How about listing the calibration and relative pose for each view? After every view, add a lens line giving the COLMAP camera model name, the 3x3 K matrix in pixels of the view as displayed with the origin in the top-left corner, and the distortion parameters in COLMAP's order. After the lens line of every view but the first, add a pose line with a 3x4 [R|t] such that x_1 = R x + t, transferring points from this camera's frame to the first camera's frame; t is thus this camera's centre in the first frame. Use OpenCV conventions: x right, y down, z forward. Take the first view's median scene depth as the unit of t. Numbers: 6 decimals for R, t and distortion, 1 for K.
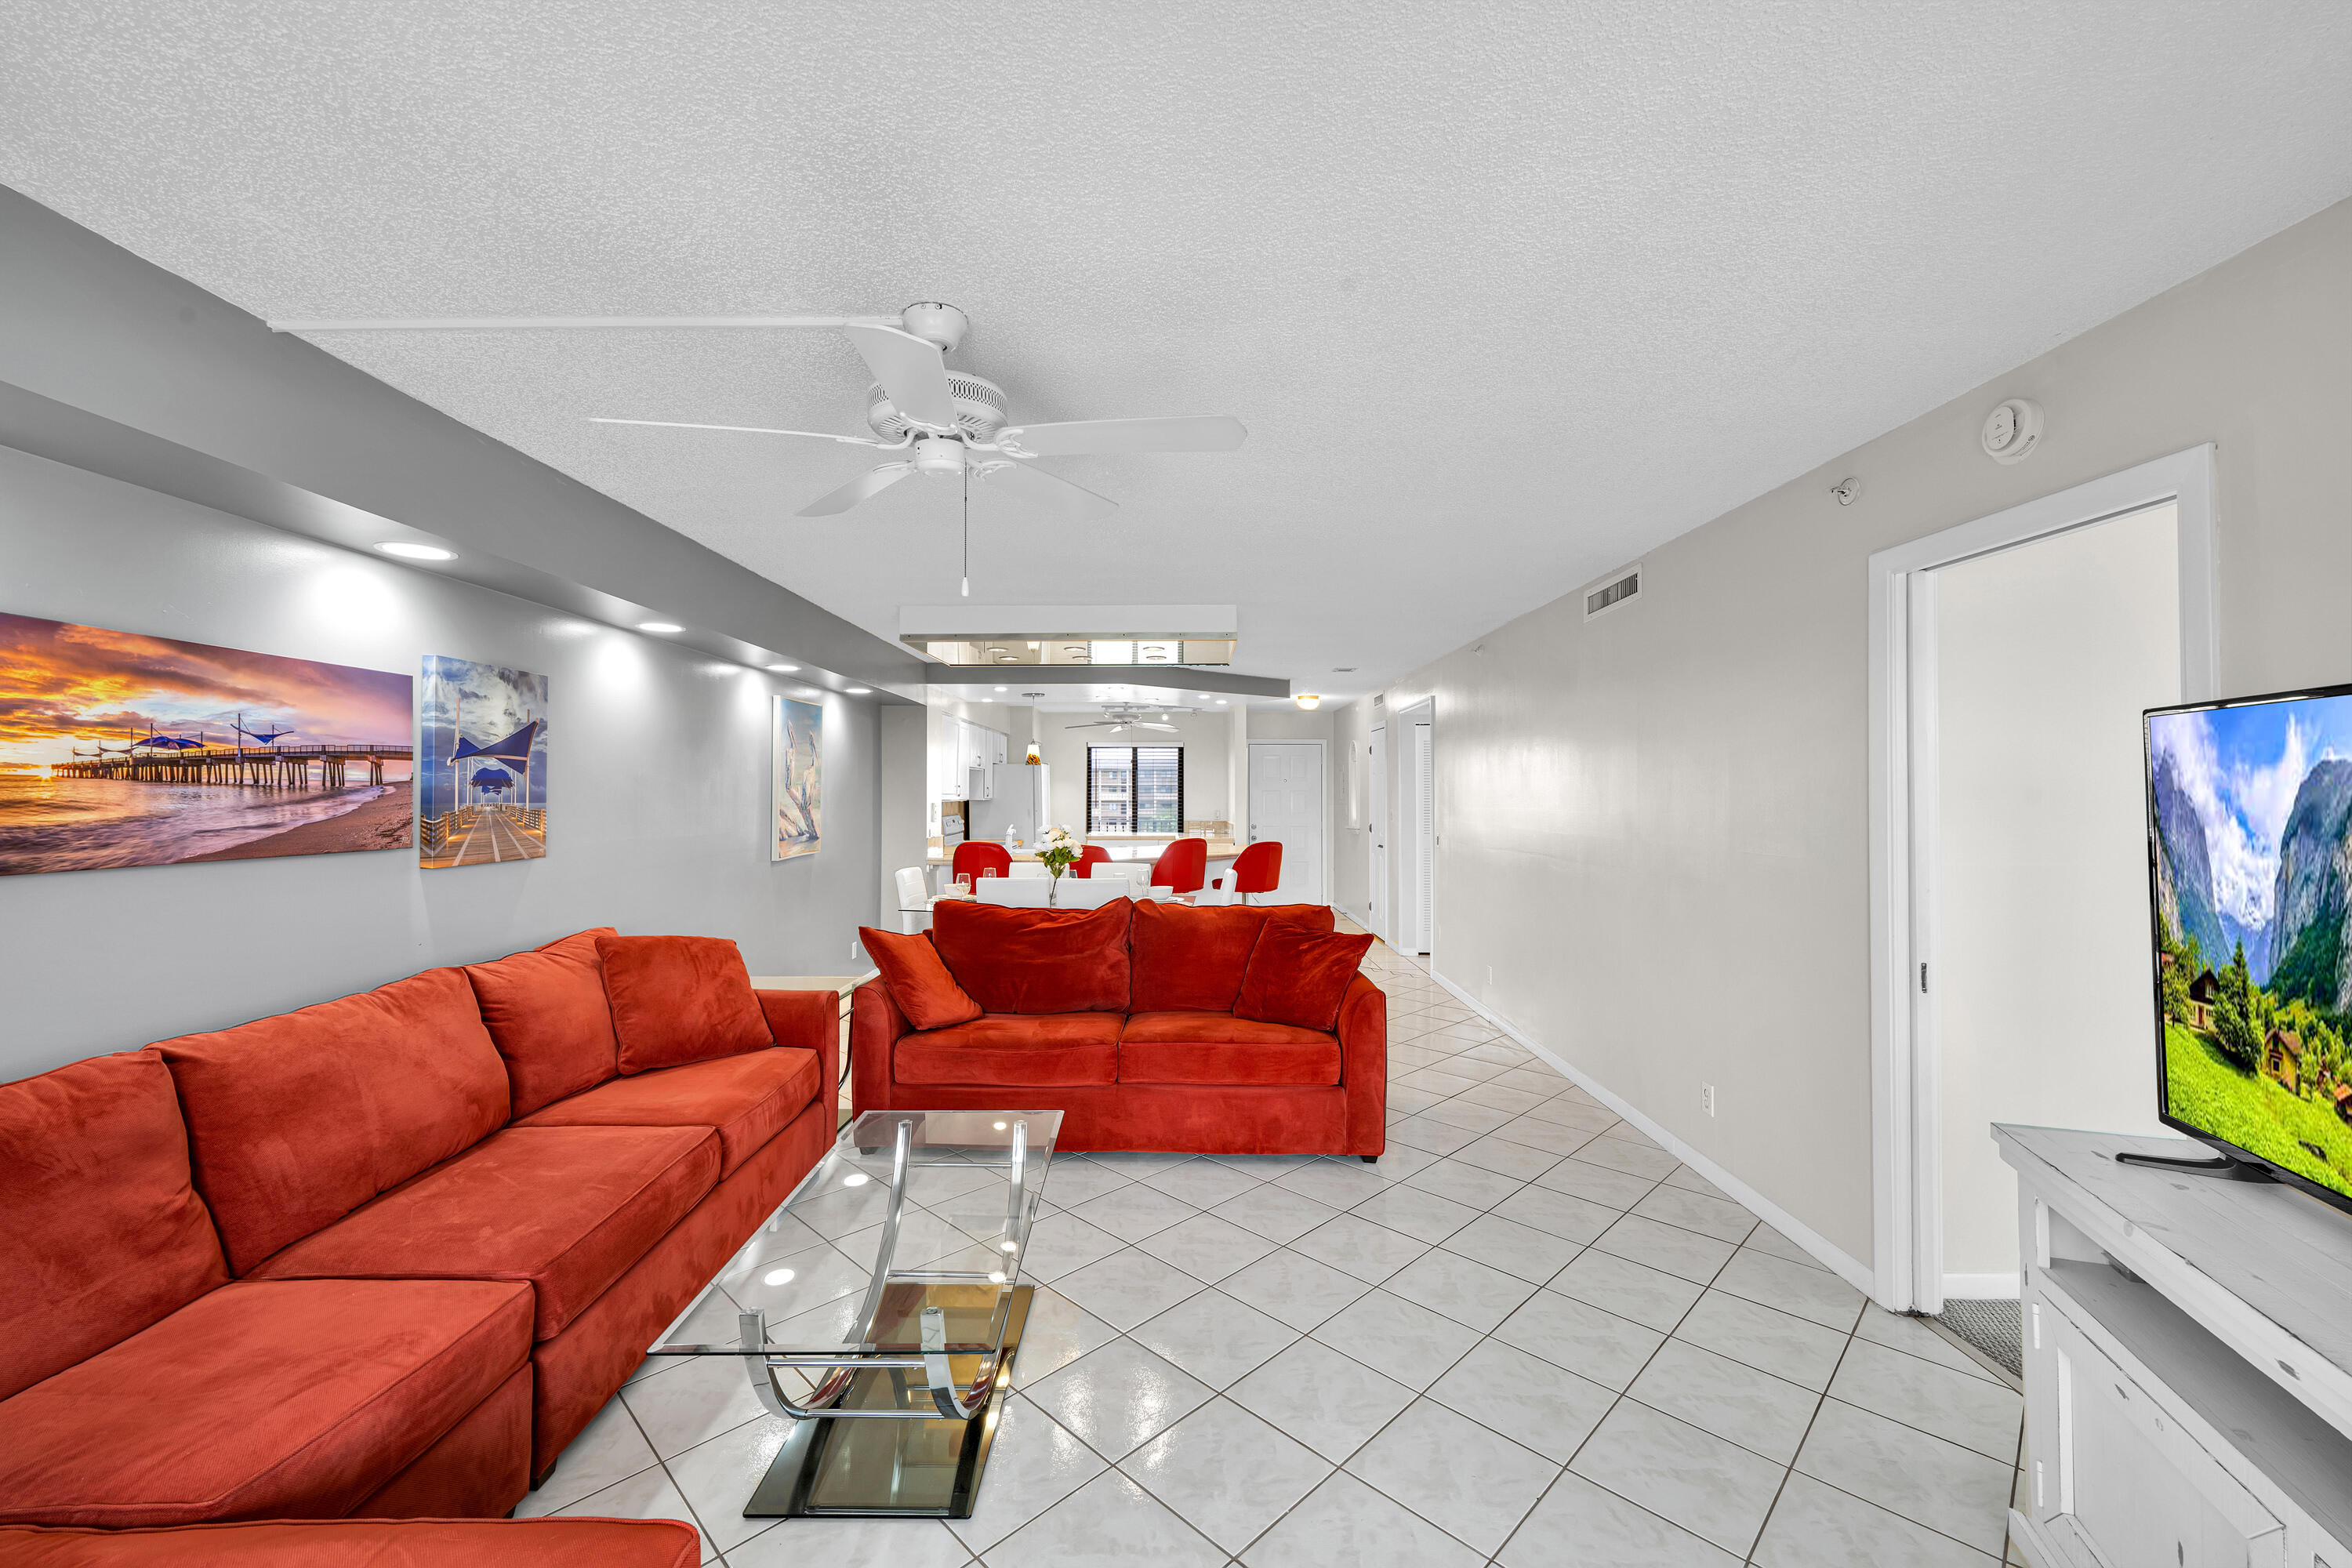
lens RADIAL K [[945.0, 0, 1185.3], [0, 945.0, 773.3], [0, 0, 1]] dist [-0.000300, -0.000106]
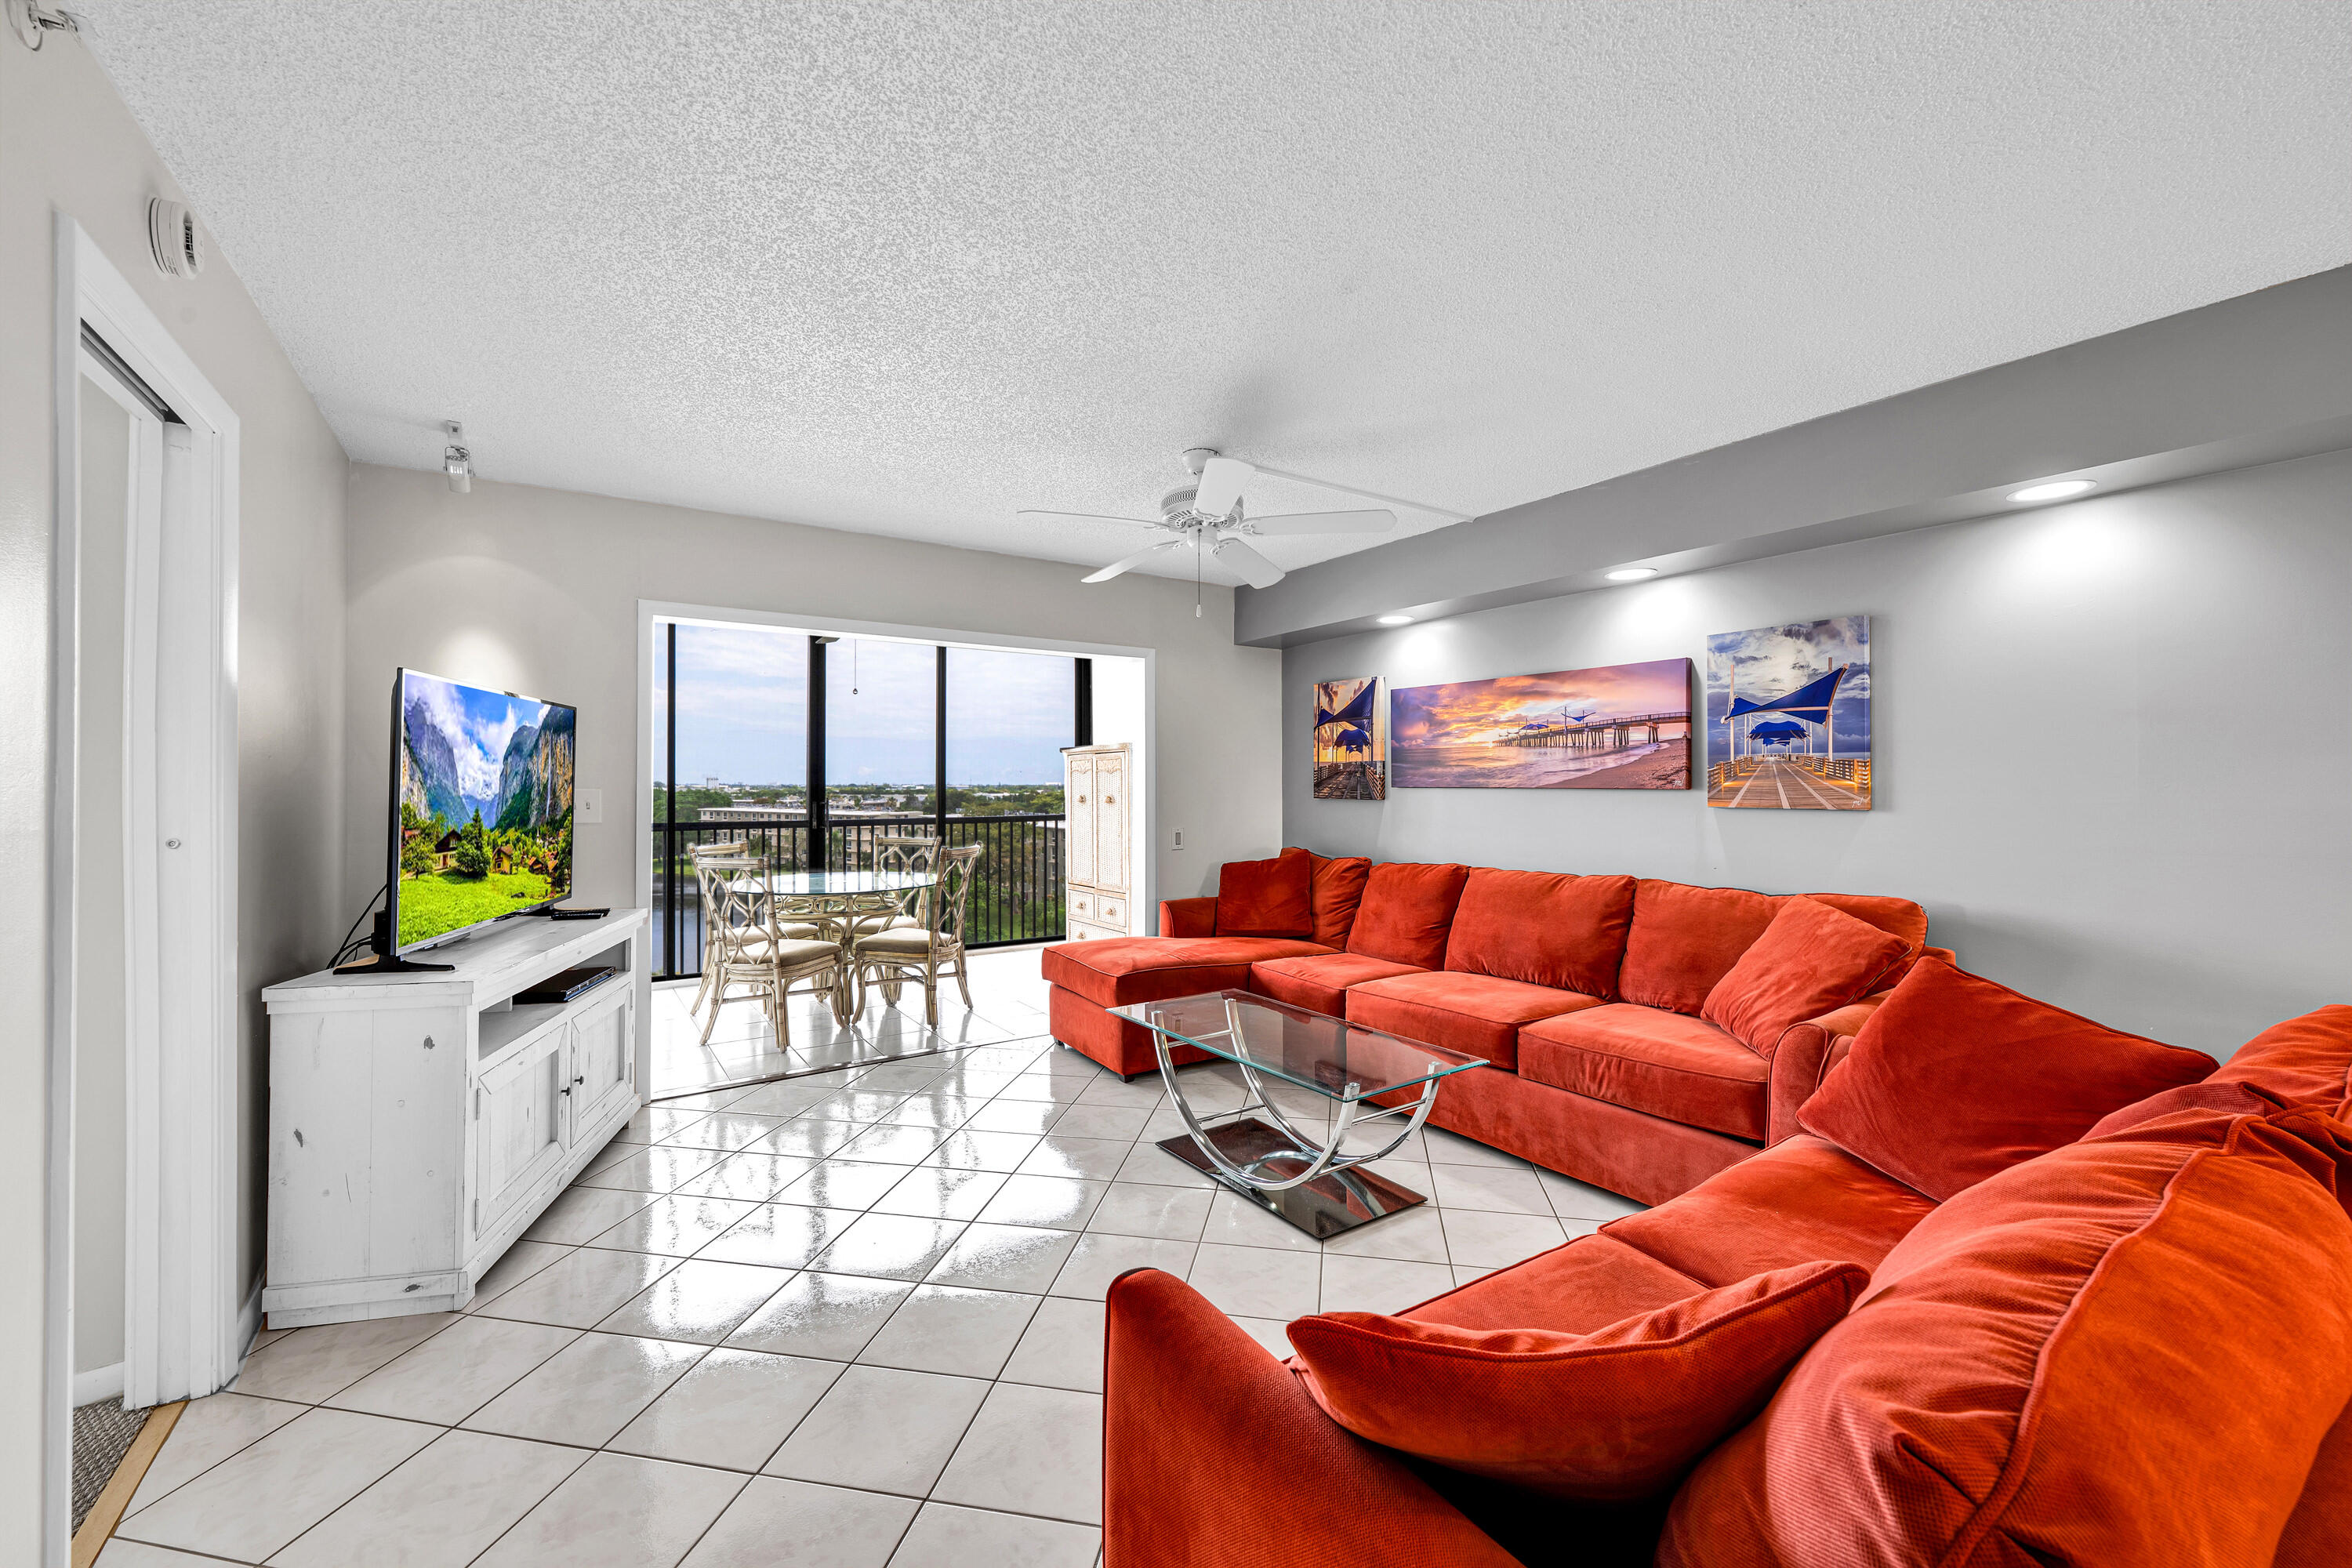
lens RADIAL K [[931.8, 0, 1174.9], [0, 931.8, 785.7], [0, 0, 1]] dist [-0.001376, -0.000515]
pose [[-0.830640, -0.001178, -0.556809, 0.514647], [0.009969, 0.999806, -0.016987, 0.094741], [0.556721, -0.019661, -0.830467, 1.788398]]
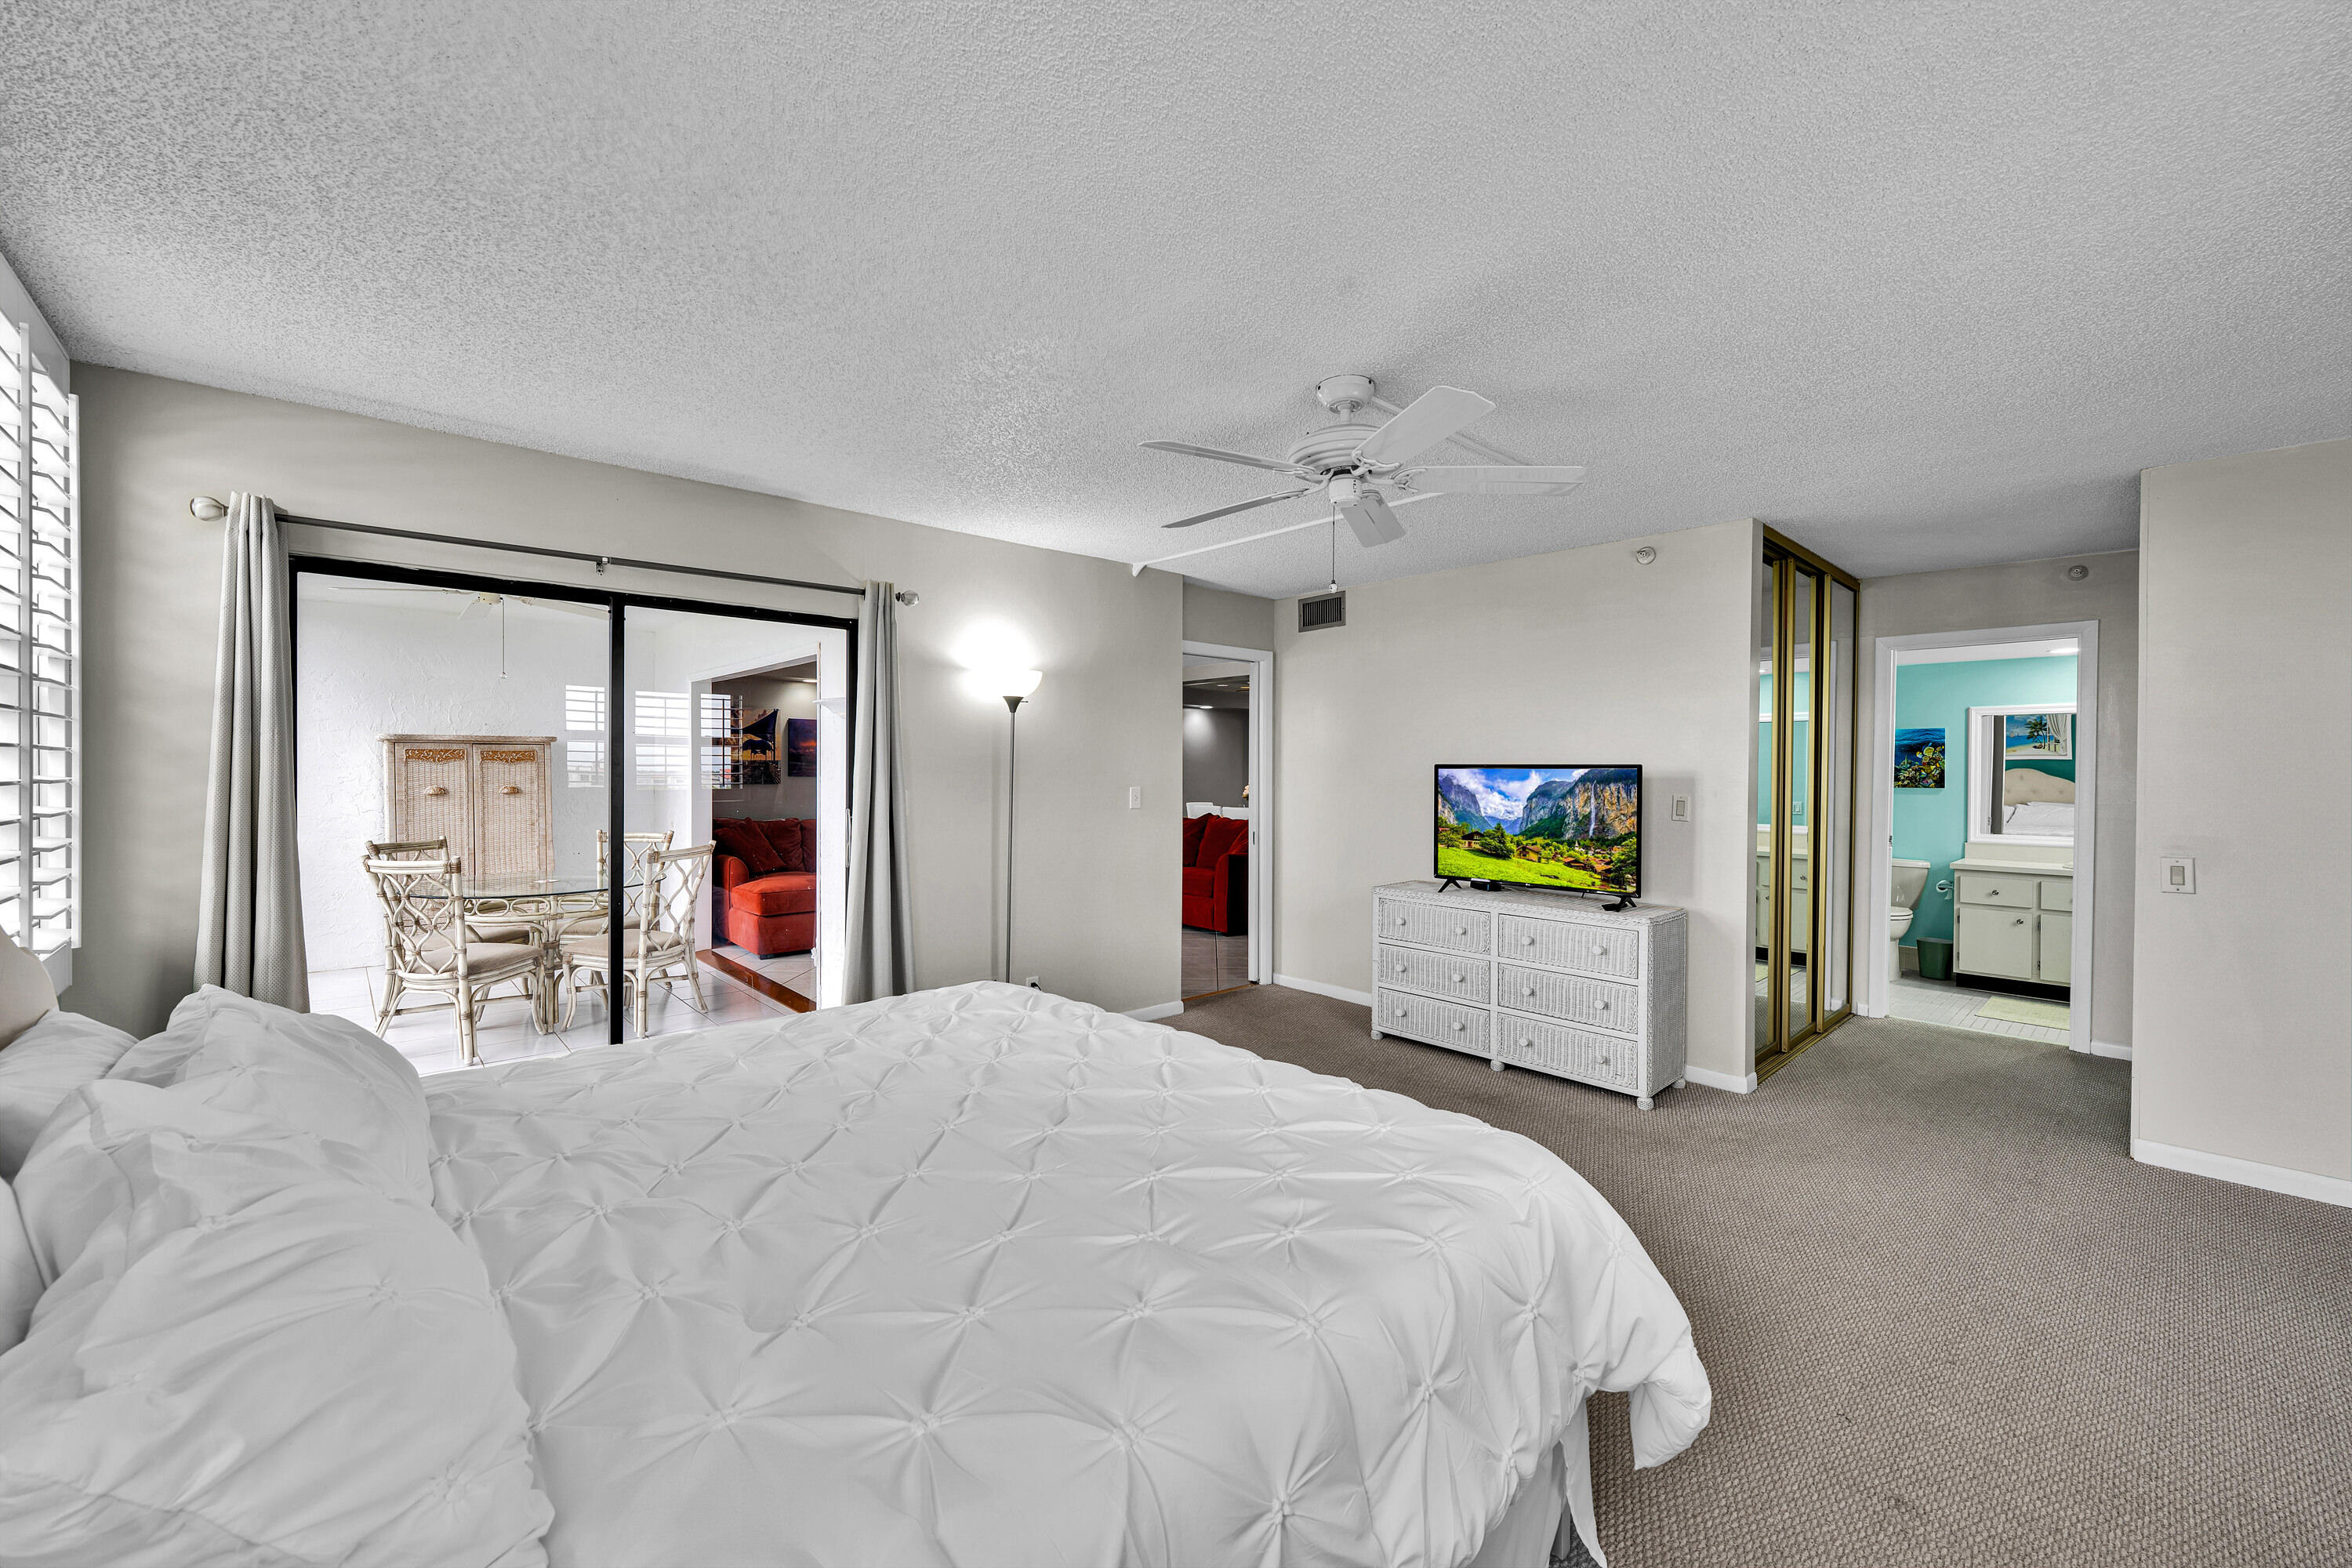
lens RADIAL K [[945.0, 0, 1185.3], [0, 945.0, 773.3], [0, 0, 1]] dist [-0.000300, -0.000106]
pose [[0.685598, 0.004964, -0.727963, 2.334249], [0.011238, 0.999785, 0.017402, 0.020325], [0.727894, -0.020112, 0.685395, -0.717072]]
